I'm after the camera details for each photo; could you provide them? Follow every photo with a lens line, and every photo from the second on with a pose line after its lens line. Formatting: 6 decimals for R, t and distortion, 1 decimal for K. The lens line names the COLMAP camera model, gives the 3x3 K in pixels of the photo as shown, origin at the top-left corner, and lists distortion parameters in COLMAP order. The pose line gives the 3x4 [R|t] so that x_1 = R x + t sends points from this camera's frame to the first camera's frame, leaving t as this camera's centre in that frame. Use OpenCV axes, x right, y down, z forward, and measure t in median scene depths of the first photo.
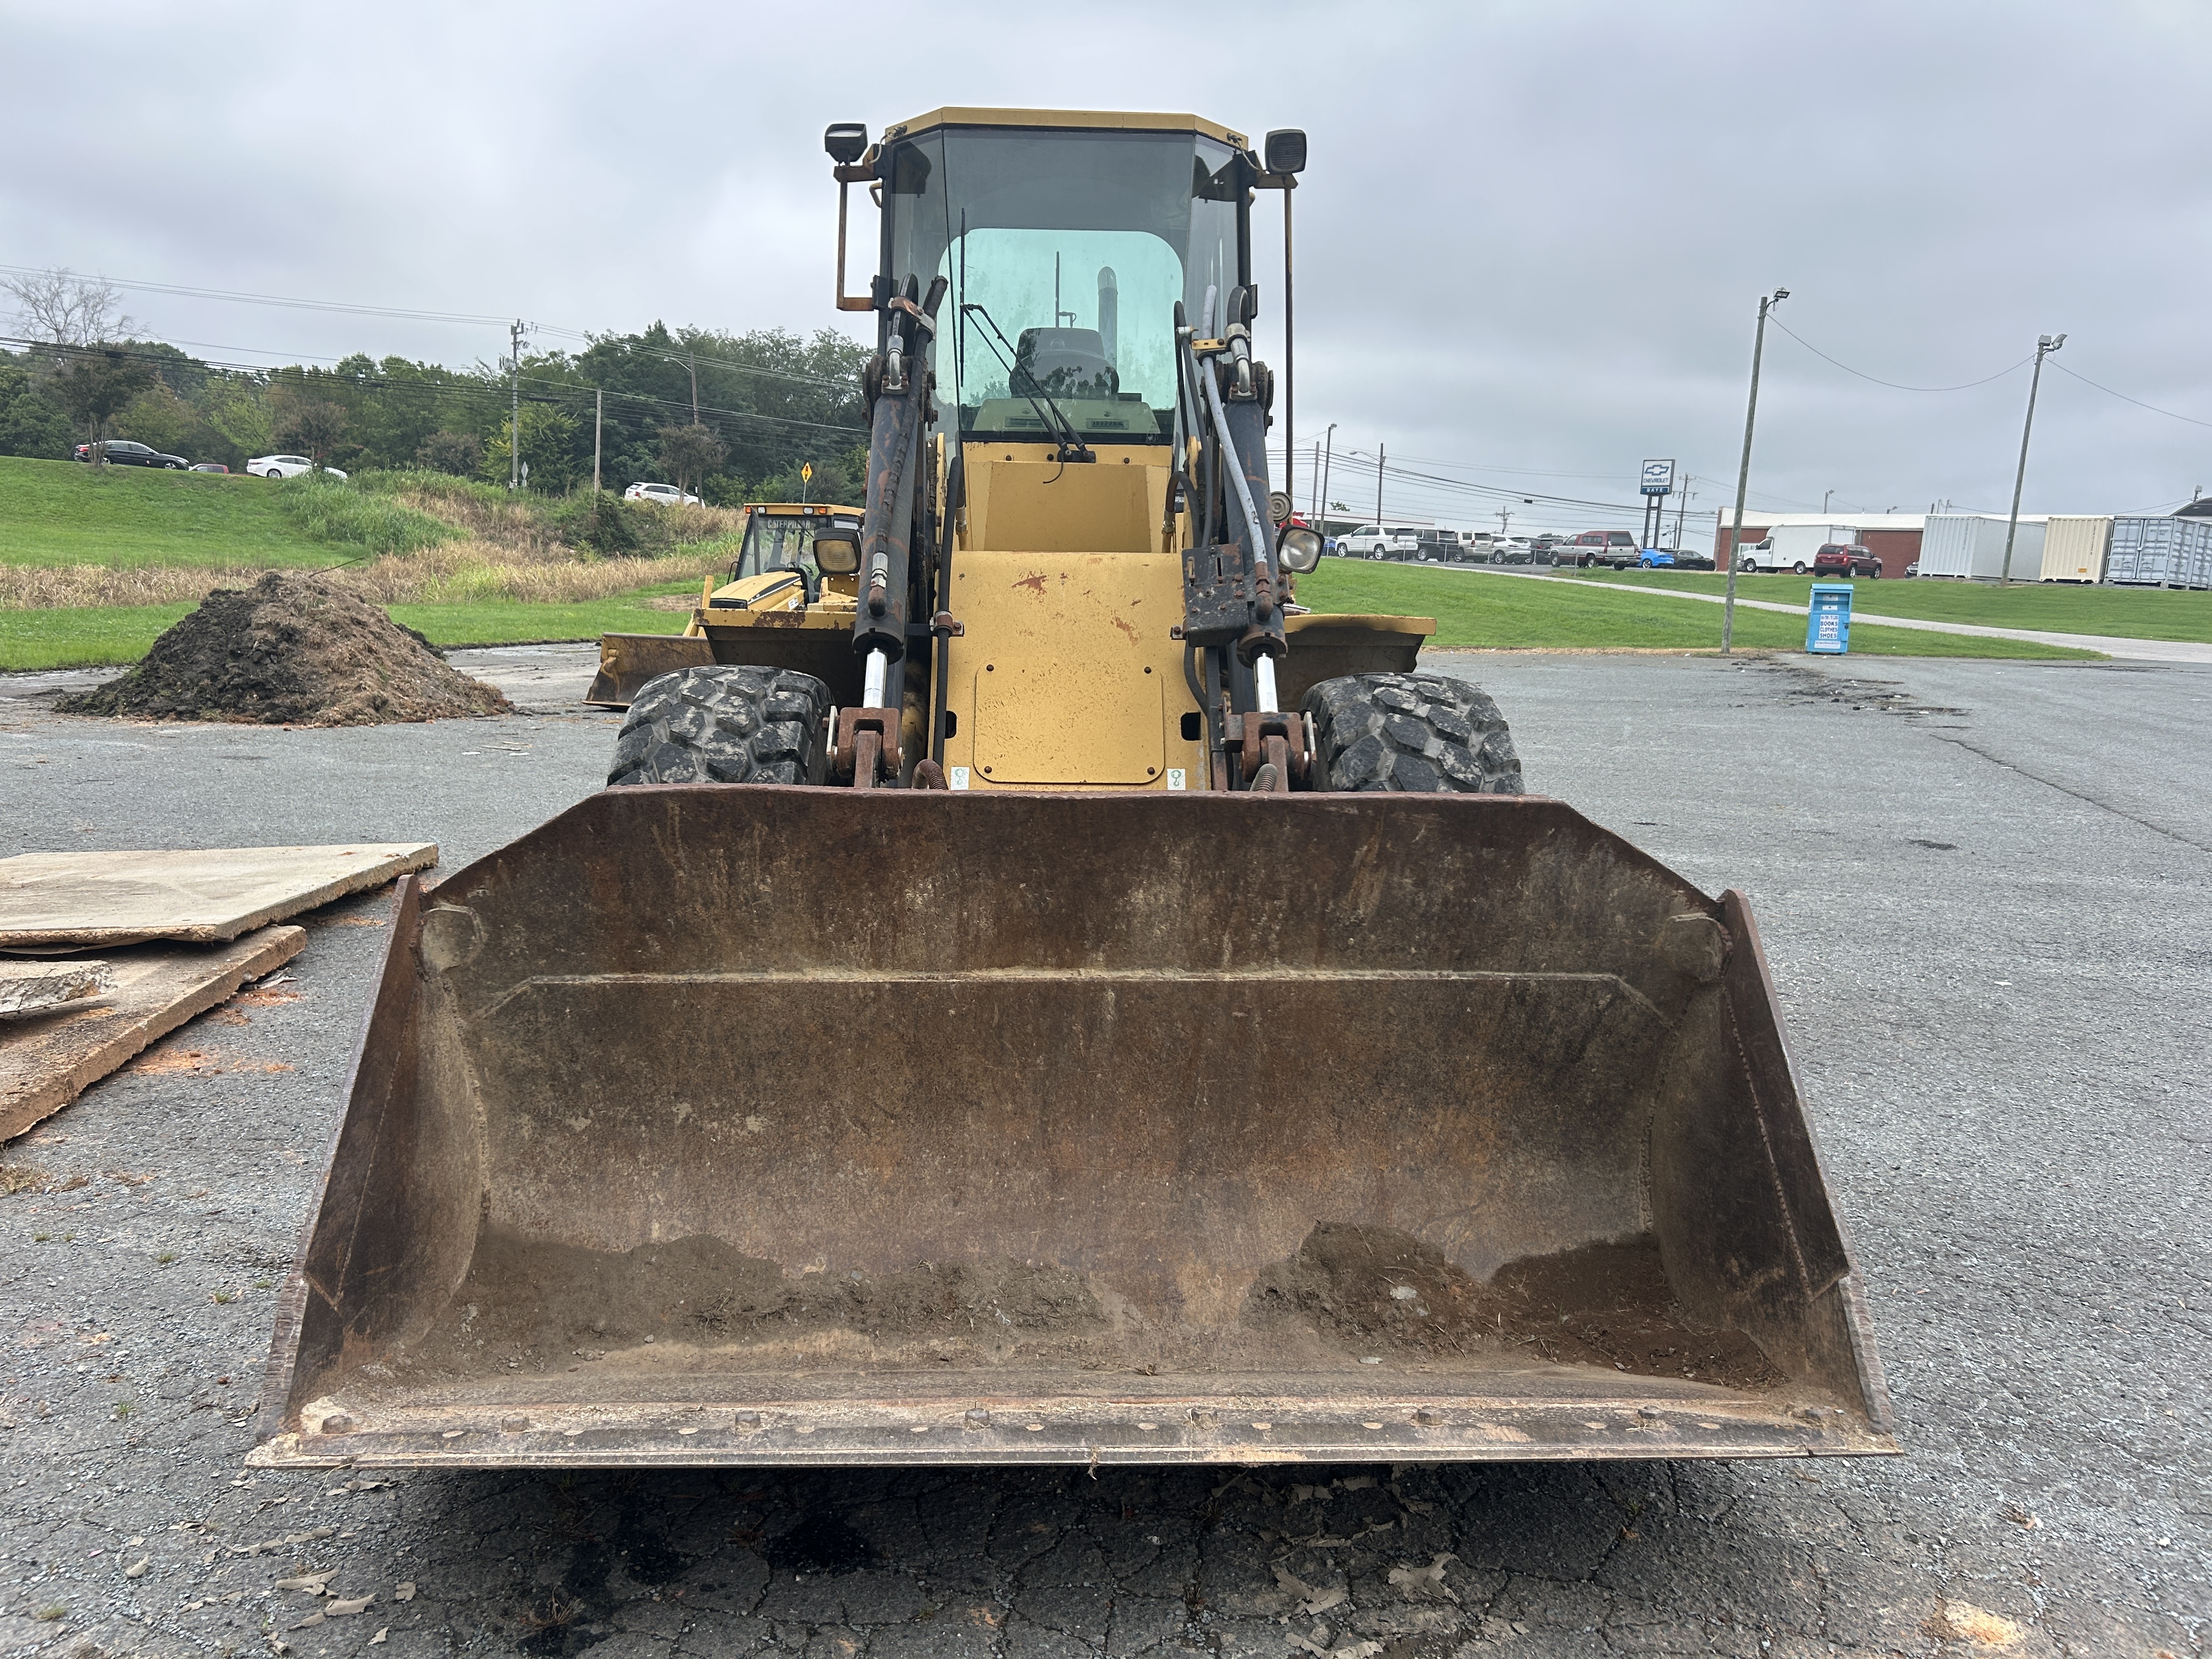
lens RADIAL K [[1644.4, 0, 1128.1], [0, 1644.4, 819.0], [0, 0, 1]] dist [0.052045, -0.059388]
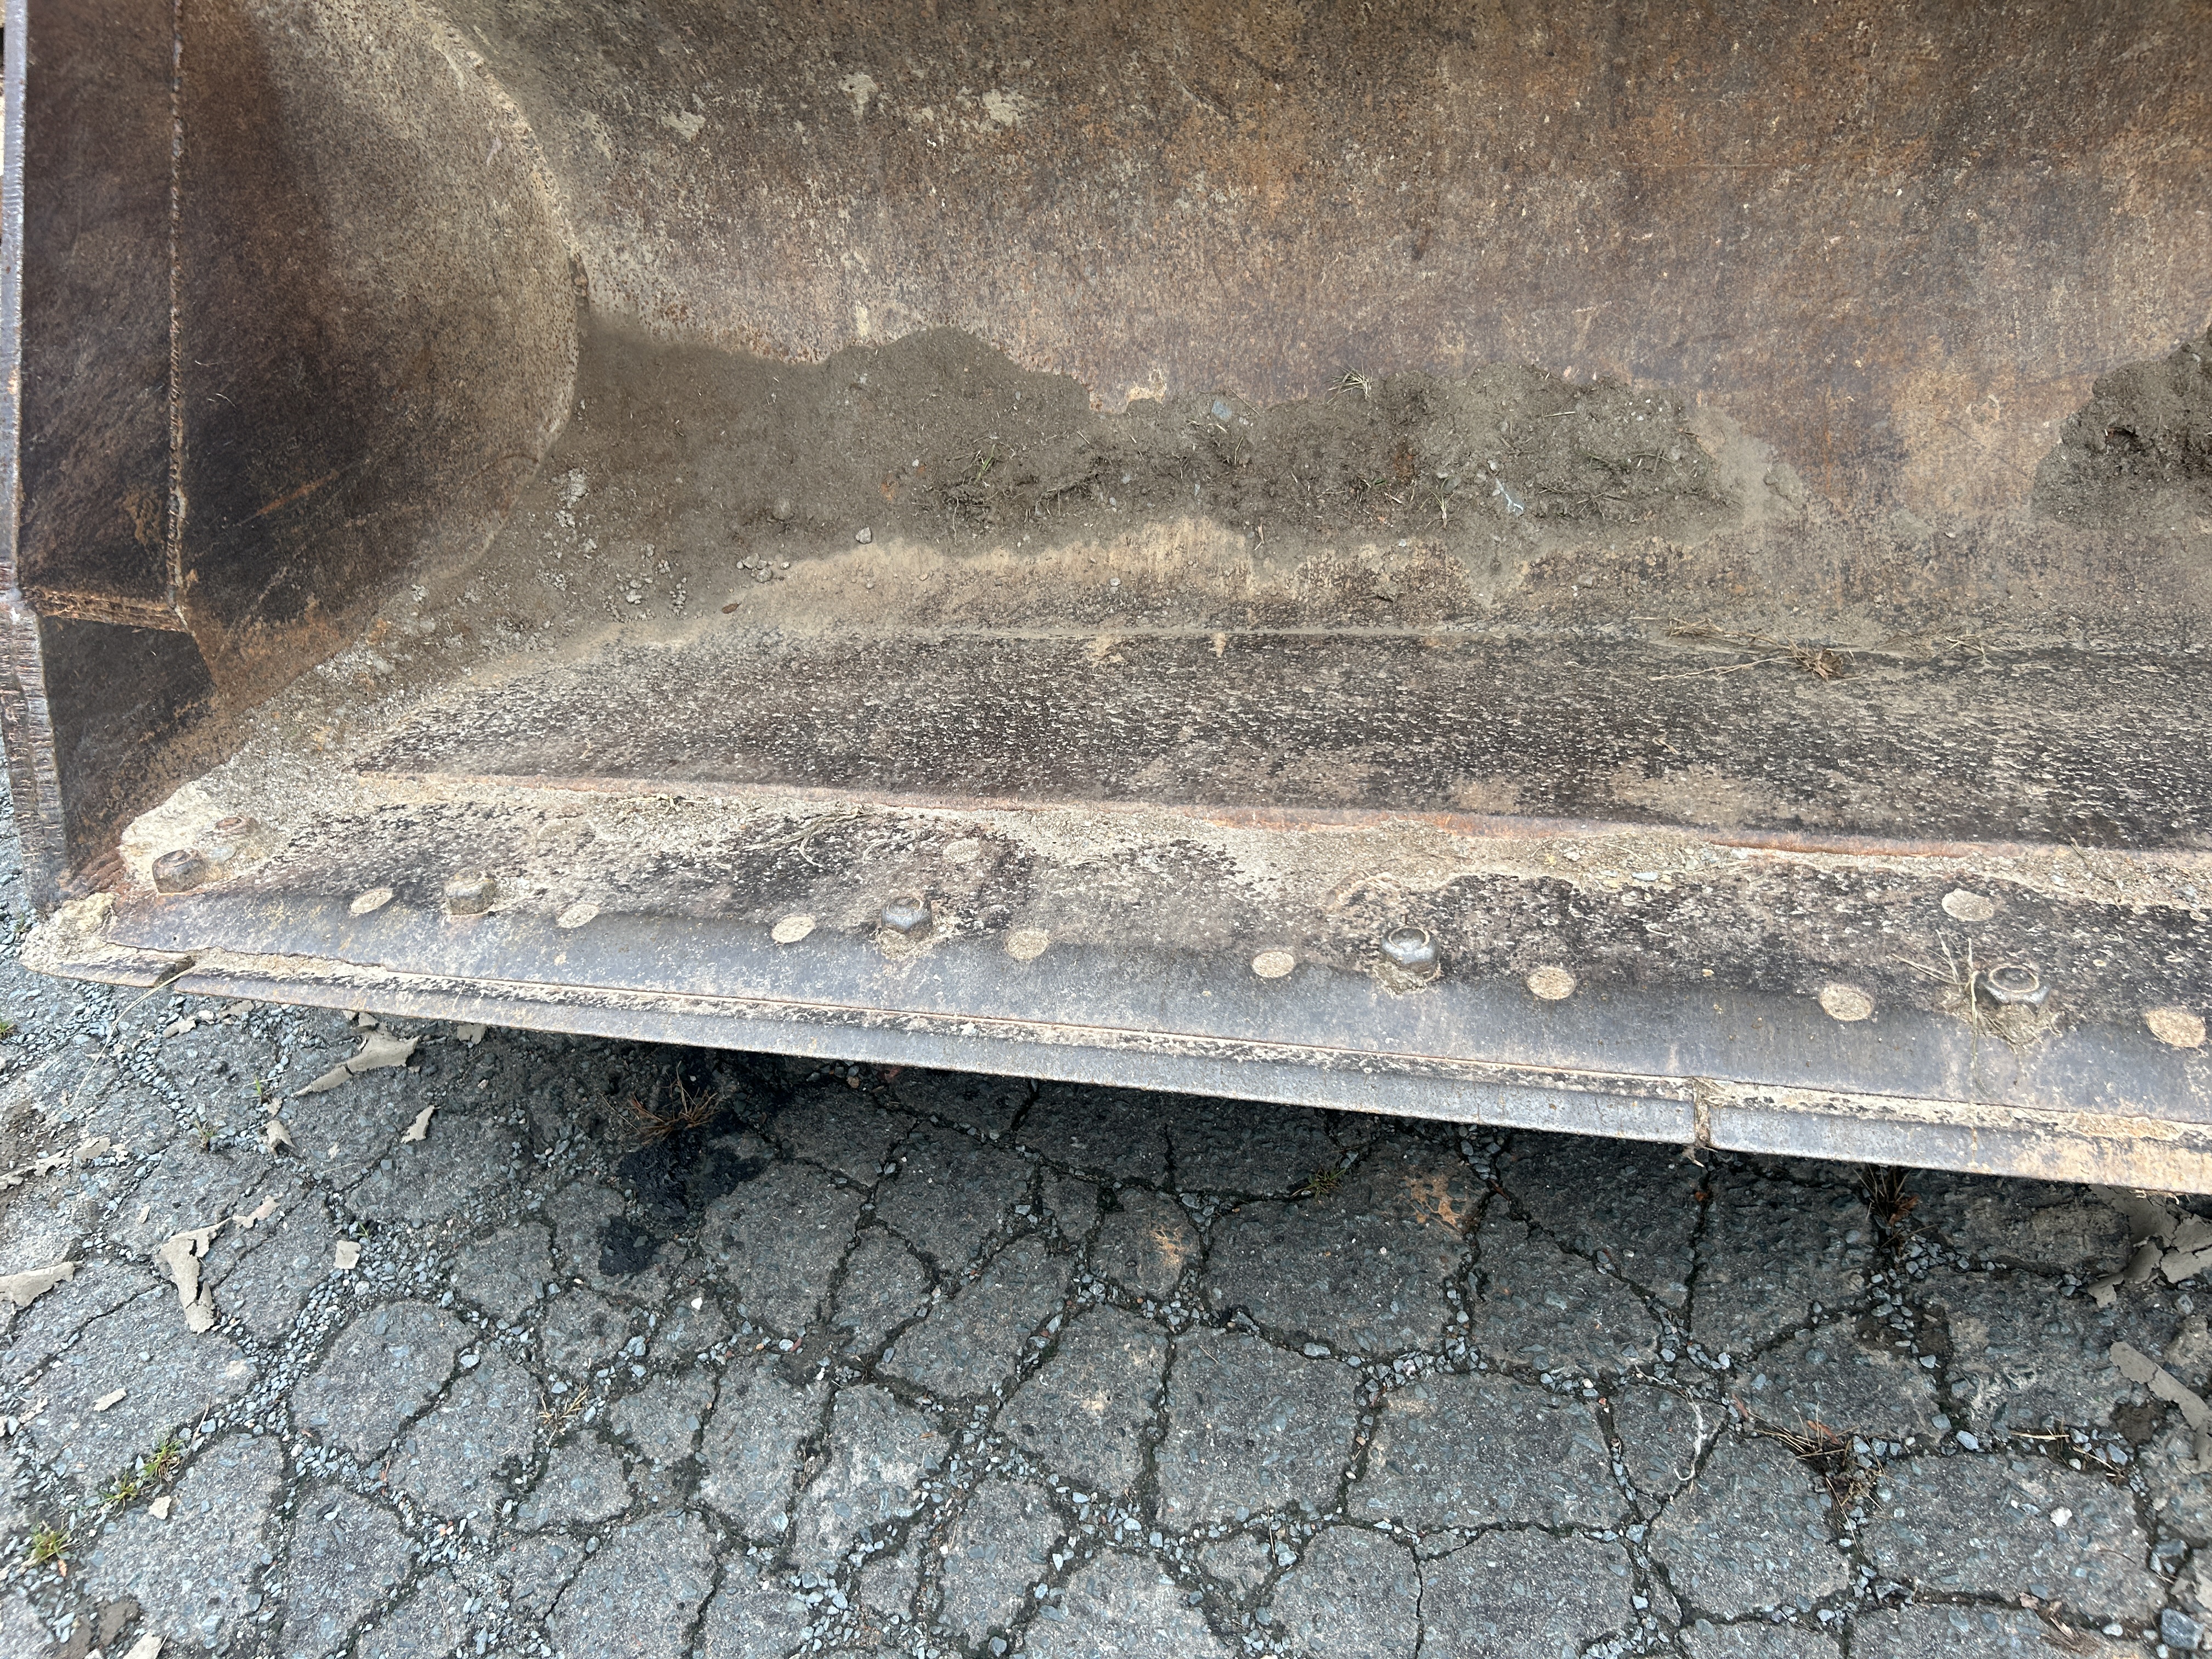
lens RADIAL K [[1683.0, 0, 1090.6], [0, 1683.0, 822.1], [0, 0, 1]] dist [0.045604, -0.051460]
pose [[0.947326, 0.081398, -0.309756, -0.028494], [0.133089, 0.779655, 0.611904, 0.046778], [0.291310, -0.620897, 0.727754, 0.523807]]
